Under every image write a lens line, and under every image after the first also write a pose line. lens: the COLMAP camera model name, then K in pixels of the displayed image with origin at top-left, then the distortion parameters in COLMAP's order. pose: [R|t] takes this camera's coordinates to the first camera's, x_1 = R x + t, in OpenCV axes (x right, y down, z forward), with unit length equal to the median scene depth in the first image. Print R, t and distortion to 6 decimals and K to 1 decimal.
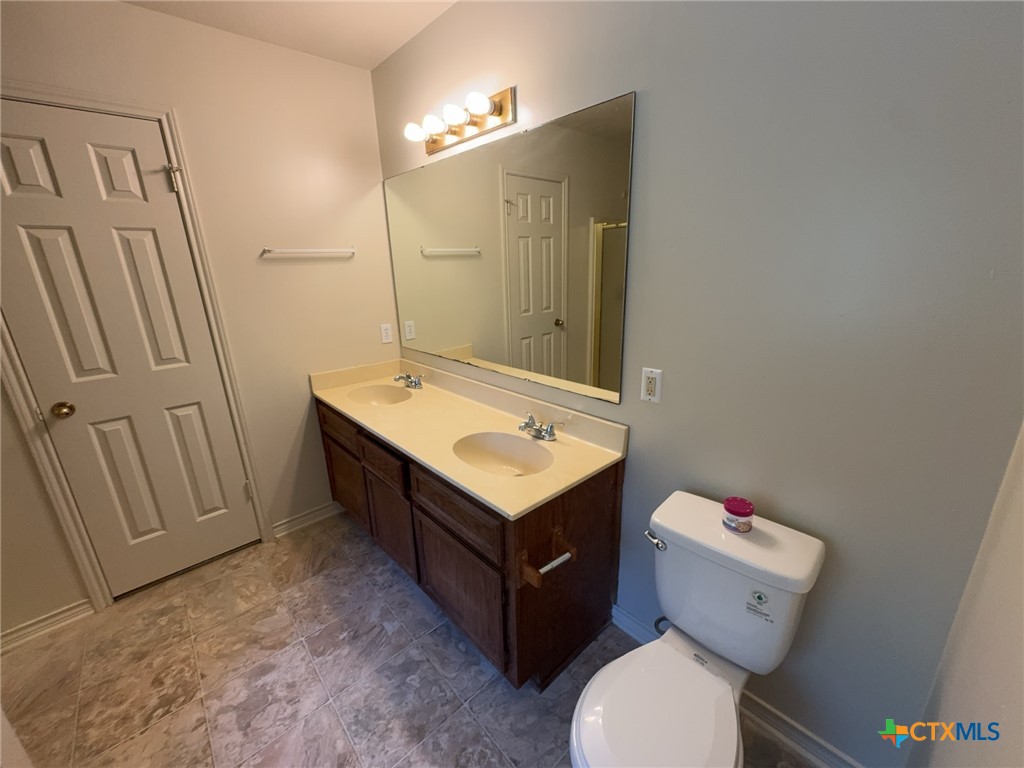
lens RADIAL K [[409.3, 0, 509.8], [0, 409.3, 384.3], [0, 0, 1]] dist [-0.003840, 0.000466]
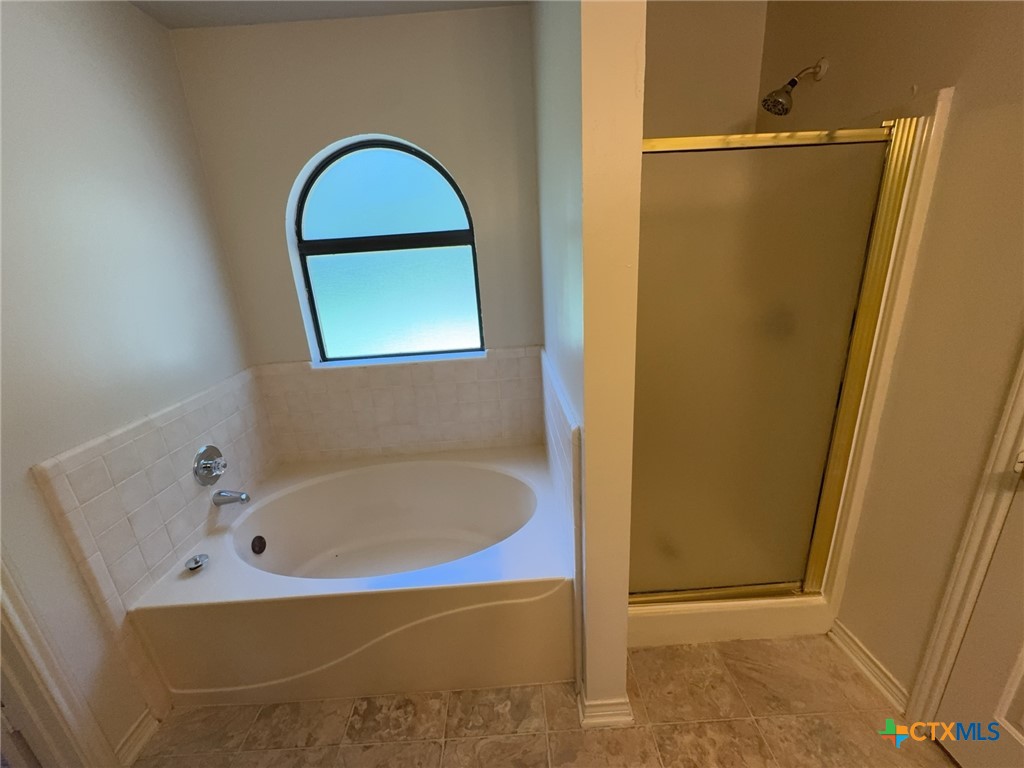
lens RADIAL K [[409.3, 0, 508.8], [0, 409.3, 384.7], [0, 0, 1]] dist [-0.003840, 0.000466]
pose [[-0.653226, 0.301434, -0.694574, -0.275228], [-0.133274, 0.857241, 0.497370, -0.208088], [0.745341, 0.417464, -0.519798, 0.672960]]
